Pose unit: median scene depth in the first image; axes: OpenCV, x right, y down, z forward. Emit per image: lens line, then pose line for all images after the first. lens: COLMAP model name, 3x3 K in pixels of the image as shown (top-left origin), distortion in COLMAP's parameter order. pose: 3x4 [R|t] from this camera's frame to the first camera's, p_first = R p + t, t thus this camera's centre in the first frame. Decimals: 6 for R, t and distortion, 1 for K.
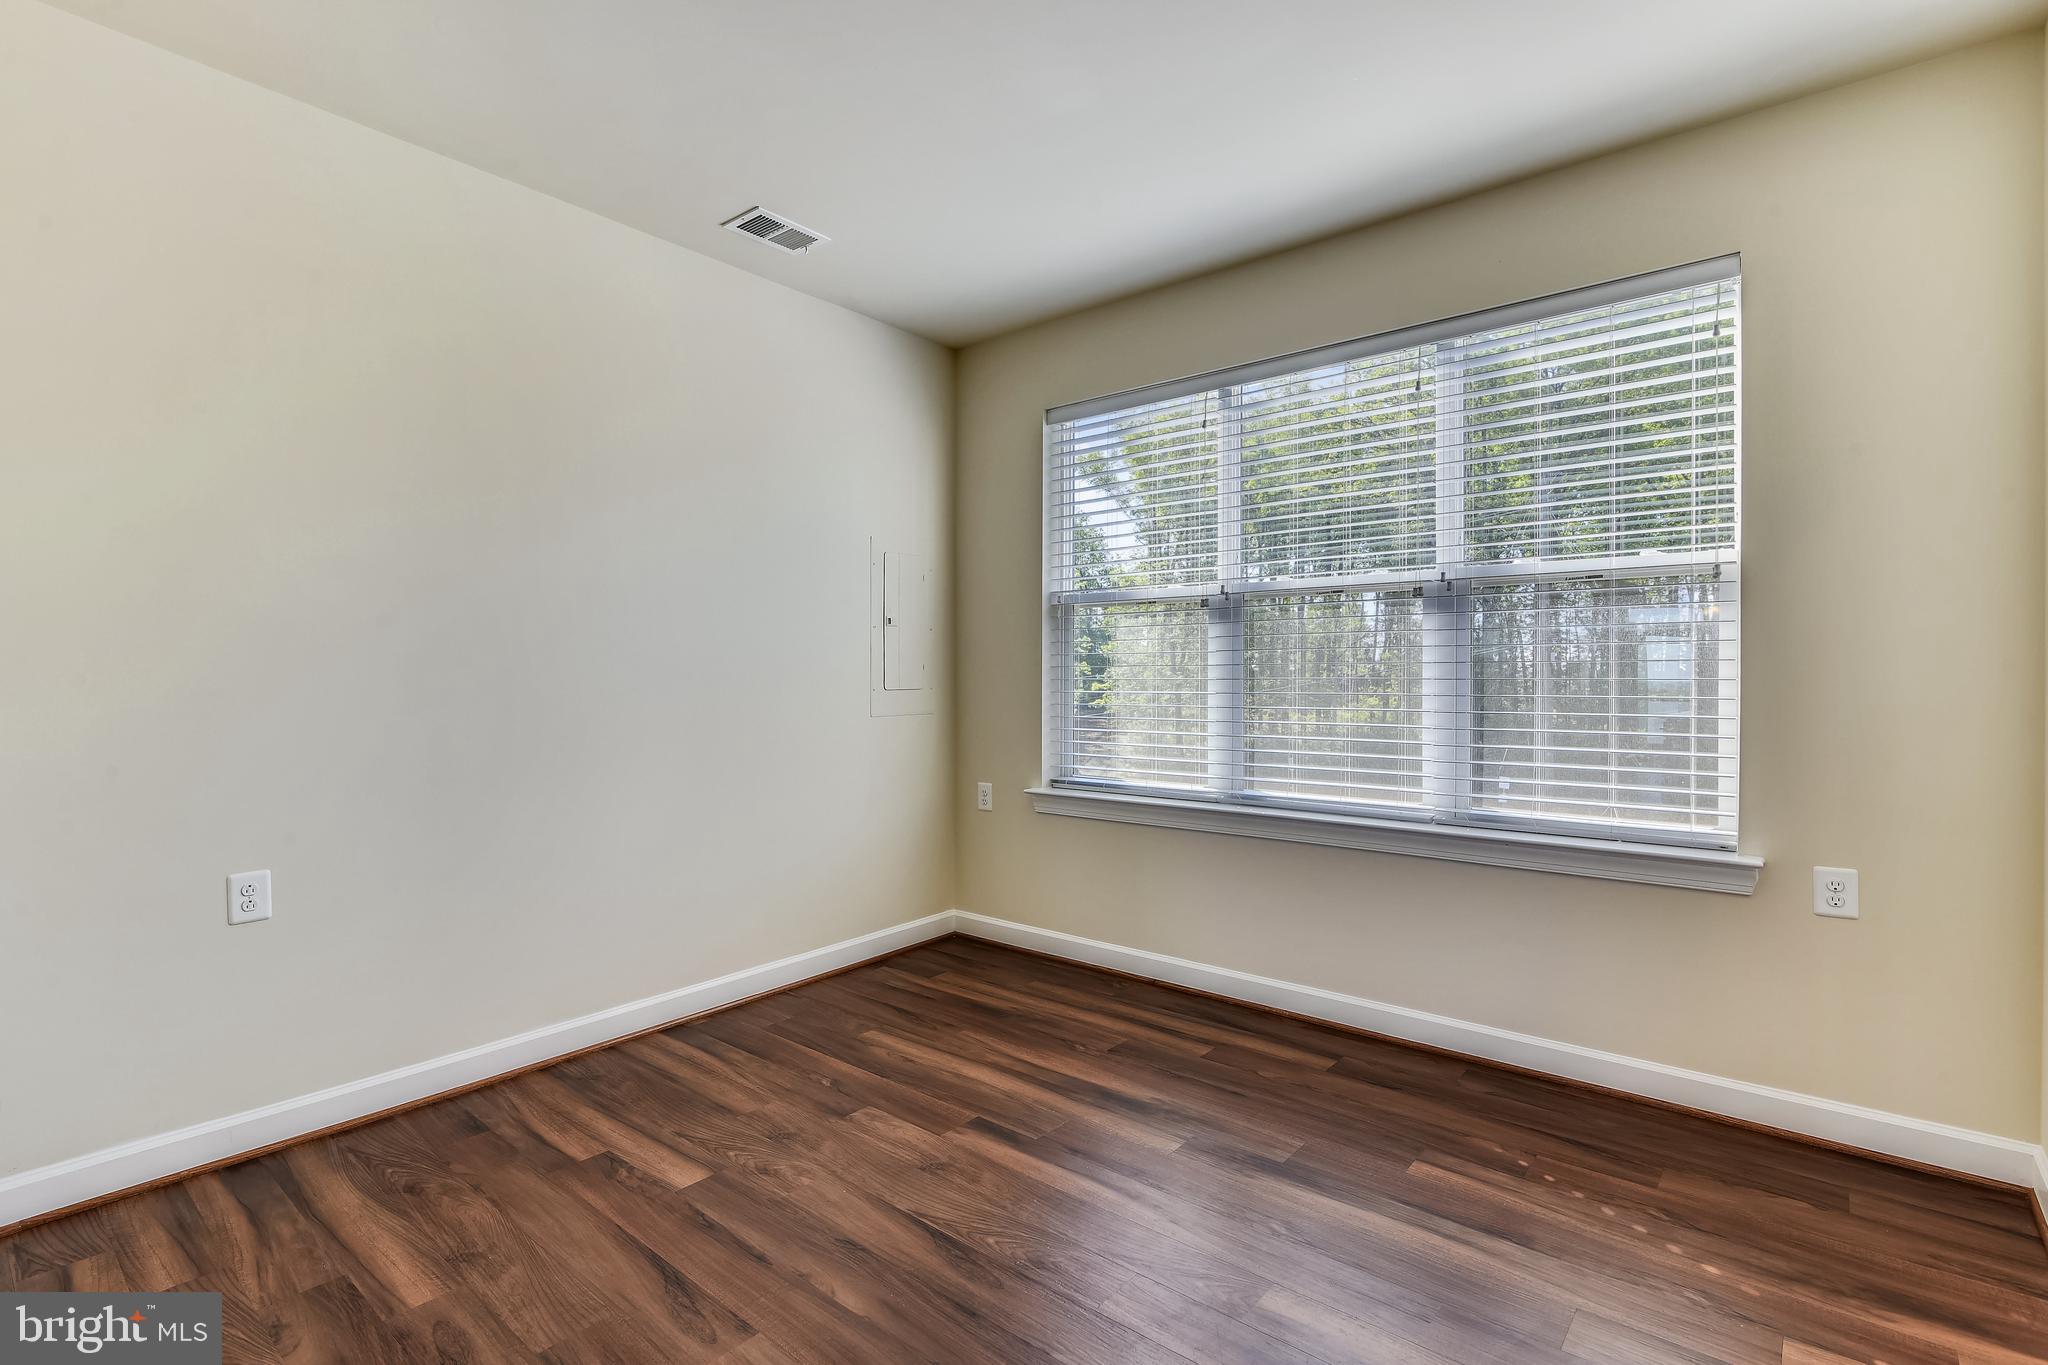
lens RADIAL K [[953.3, 0, 1030.2], [0, 953.3, 674.4], [0, 0, 1]] dist [-0.003789, 0.001289]
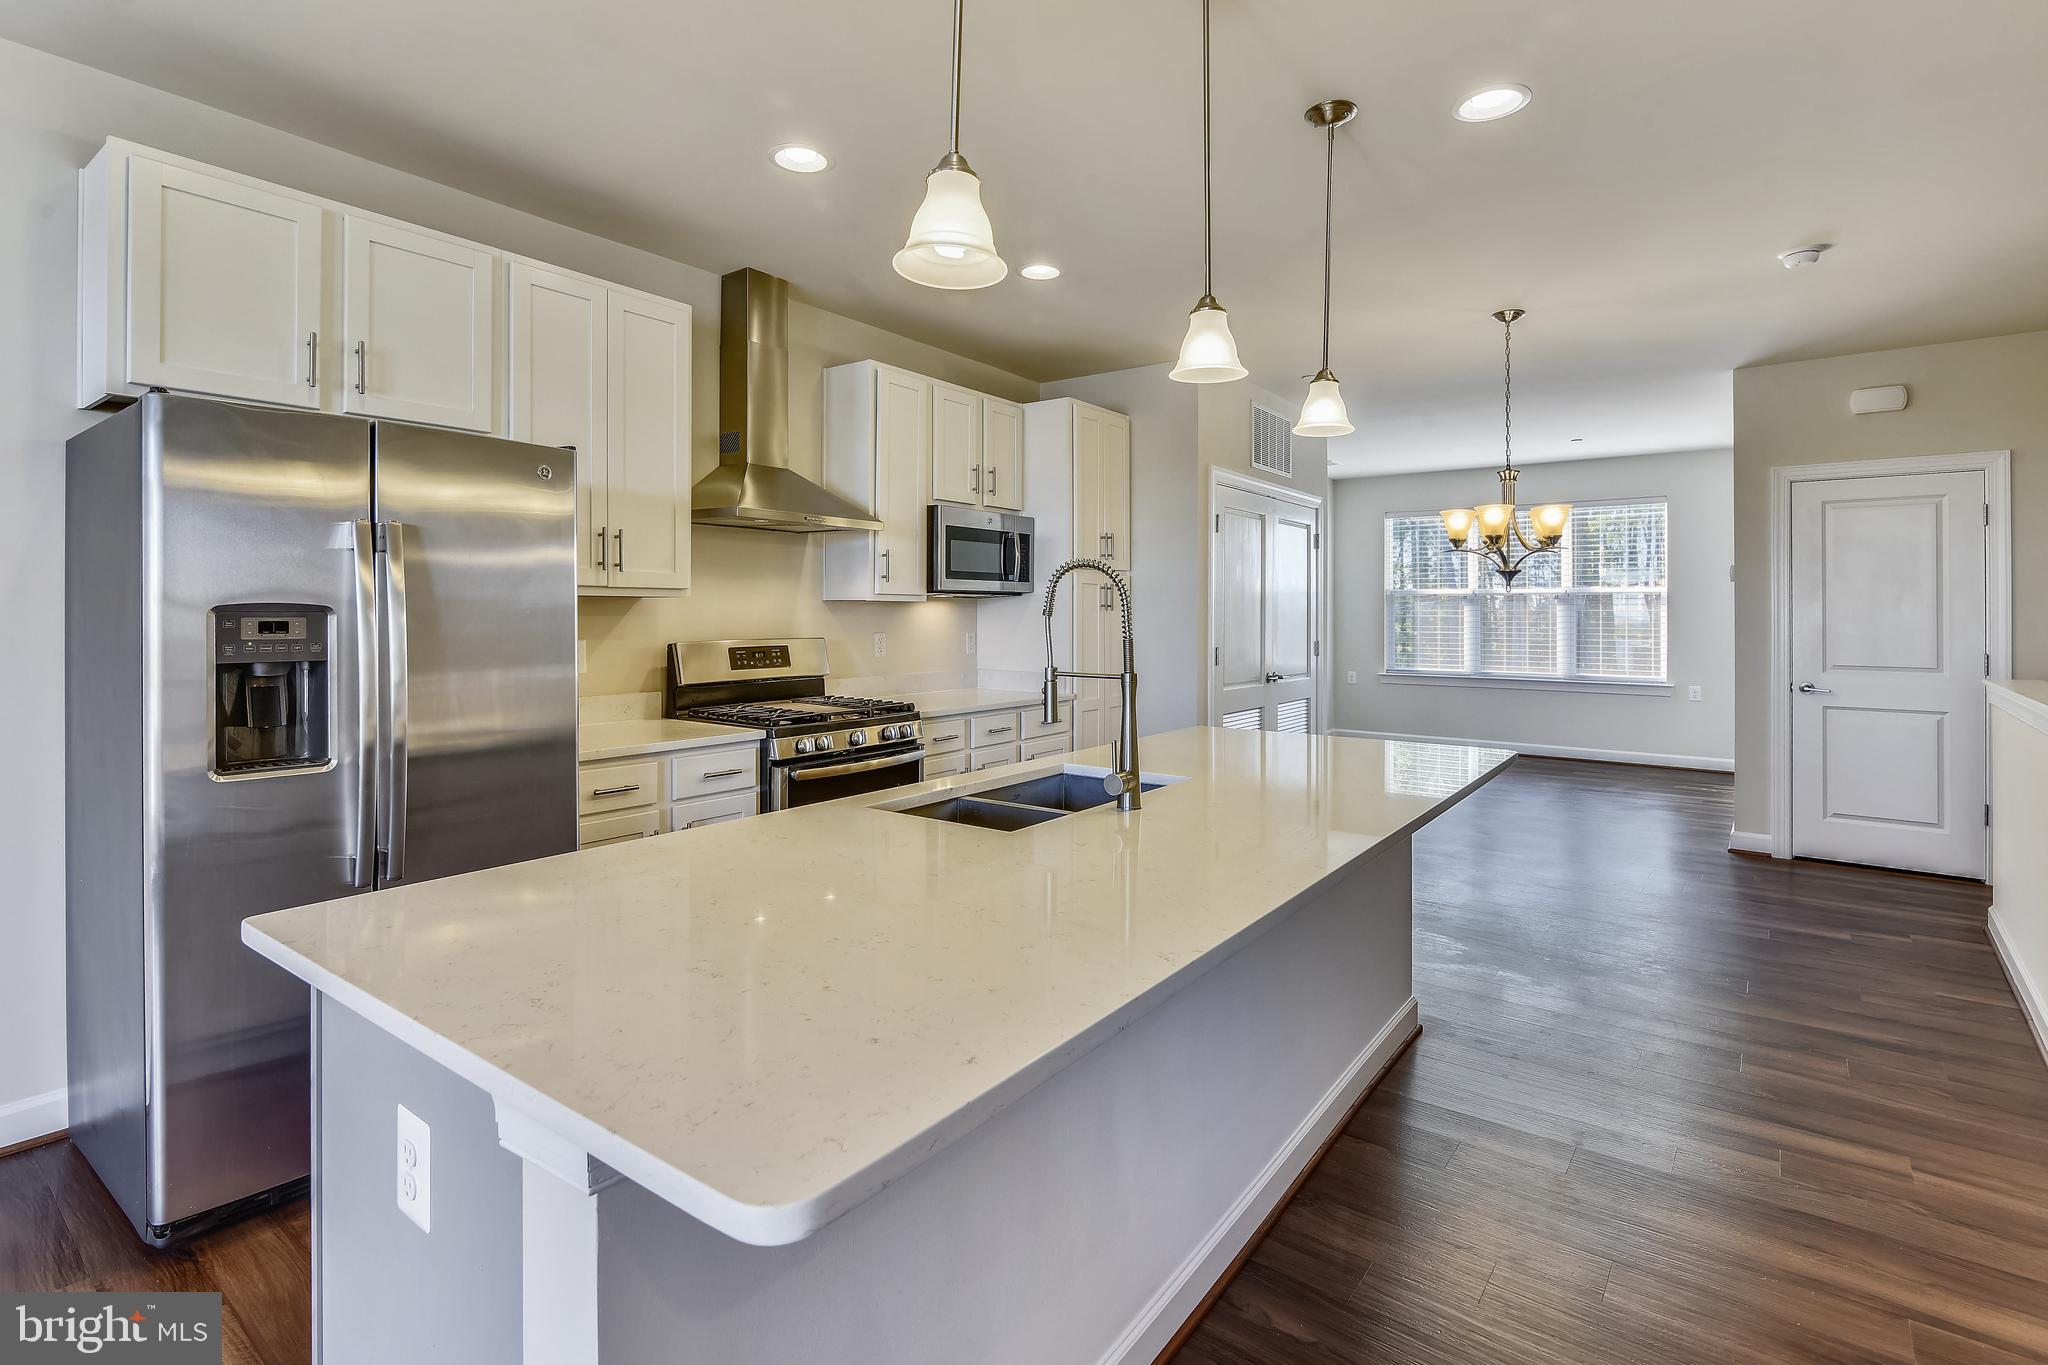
lens RADIAL K [[953.3, 0, 1031.1], [0, 953.3, 607.5], [0, 0, 1]] dist [-0.003789, 0.001289]
pose [[0.999428, 0.001583, 0.033783, -1.344971], [-0.001431, 0.999989, -0.004519, -0.044421], [-0.033790, 0.004468, 0.999419, -1.909935]]
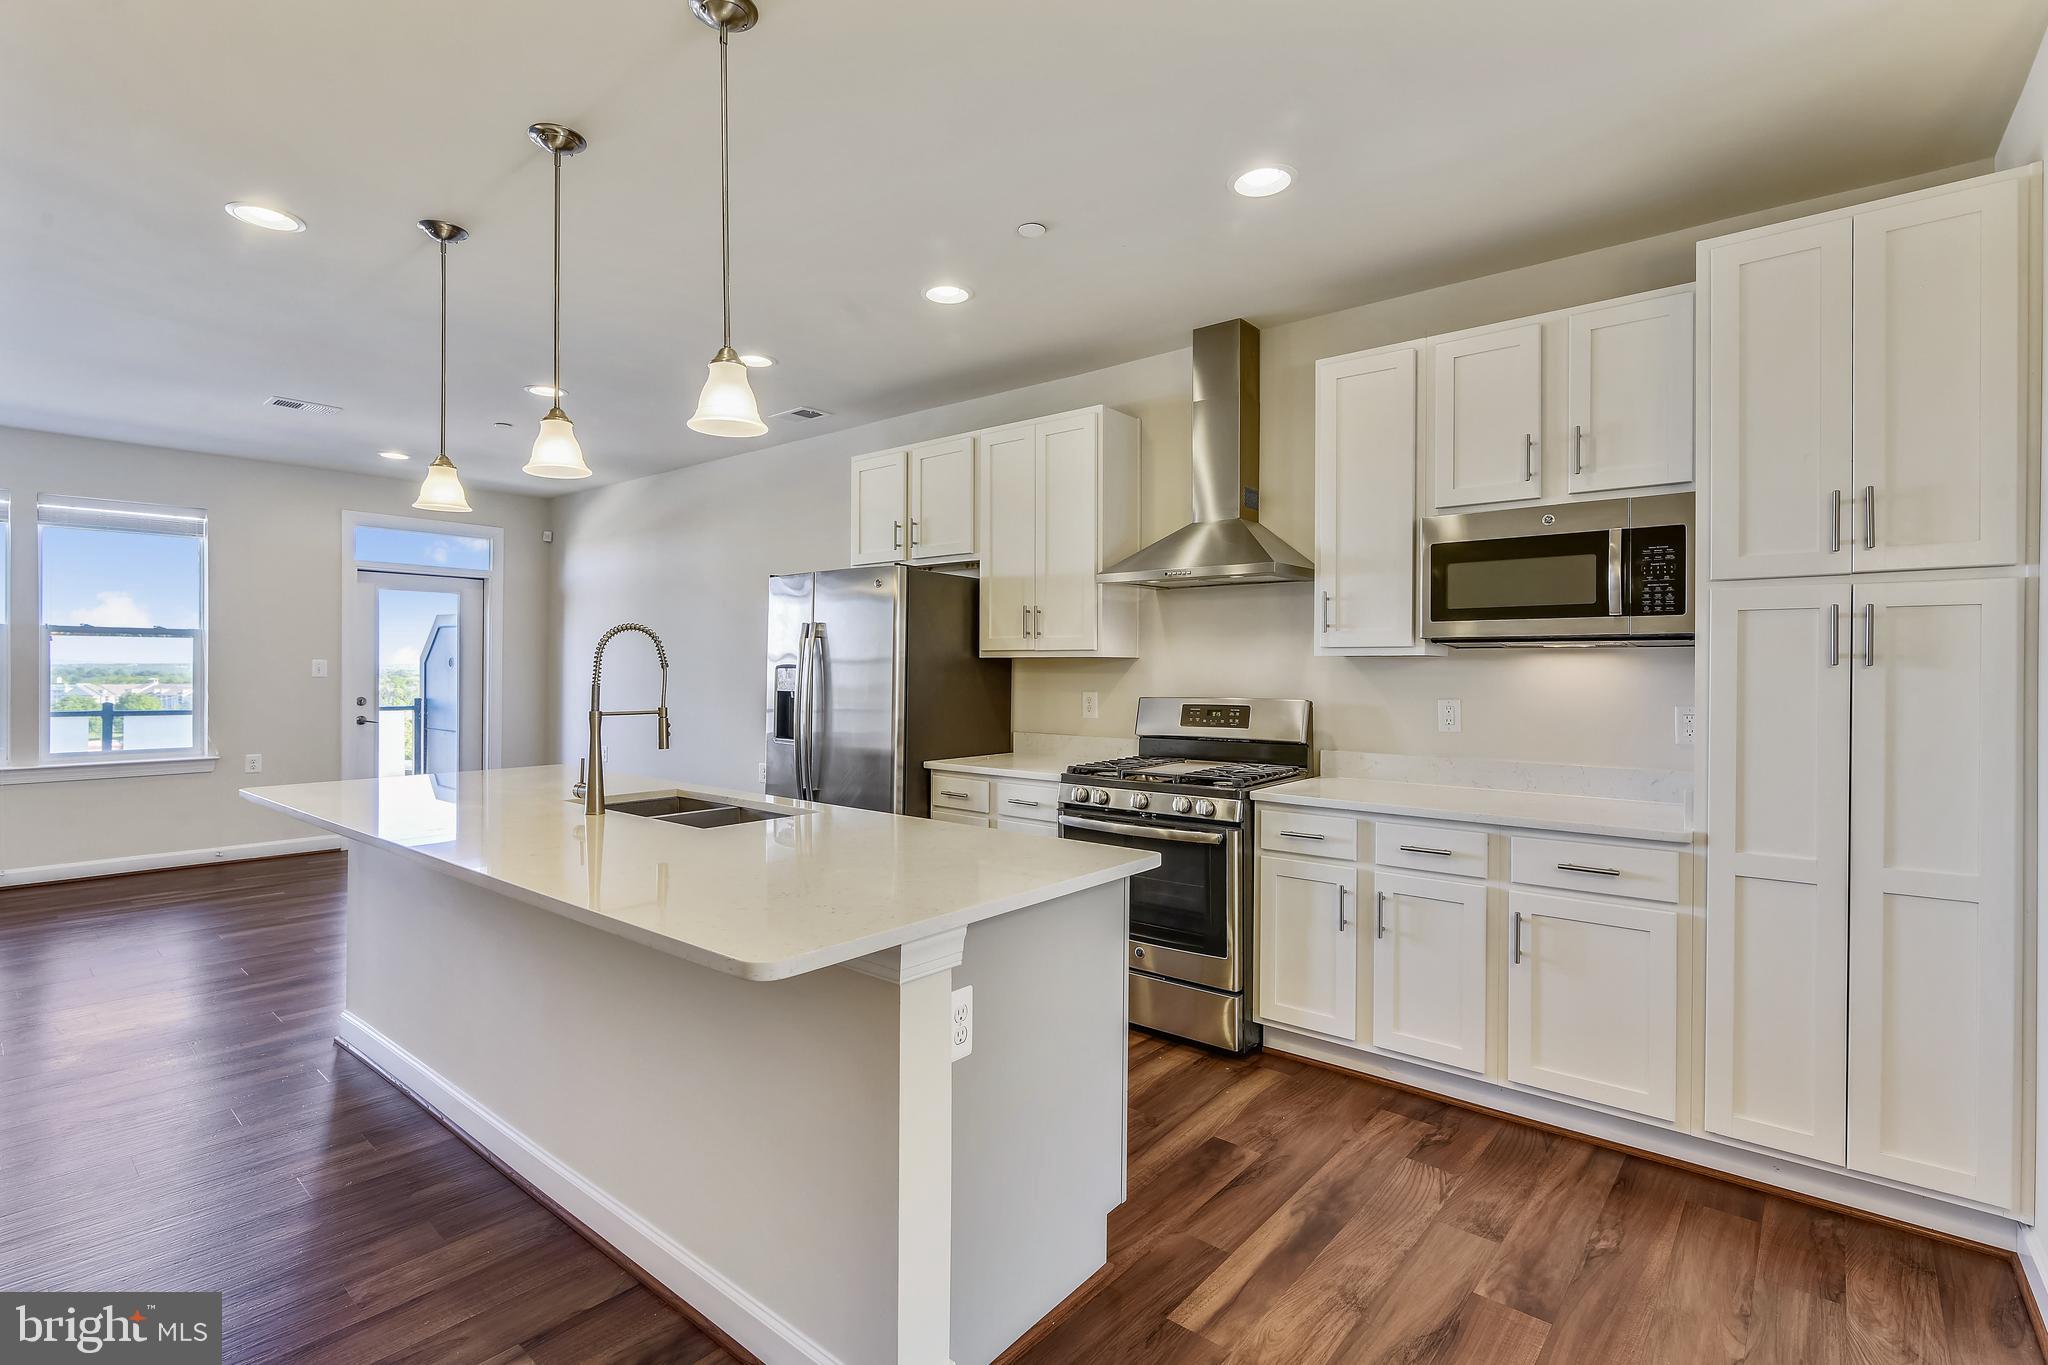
lens RADIAL K [[953.3, 0, 1015.6], [0, 953.3, 672.7], [0, 0, 1]] dist [-0.003789, 0.001289]
pose [[-0.025886, 0.001016, -0.999664, -0.345154], [-0.005913, 0.999982, 0.001169, -0.039266], [0.999647, 0.005941, -0.025880, -0.783197]]
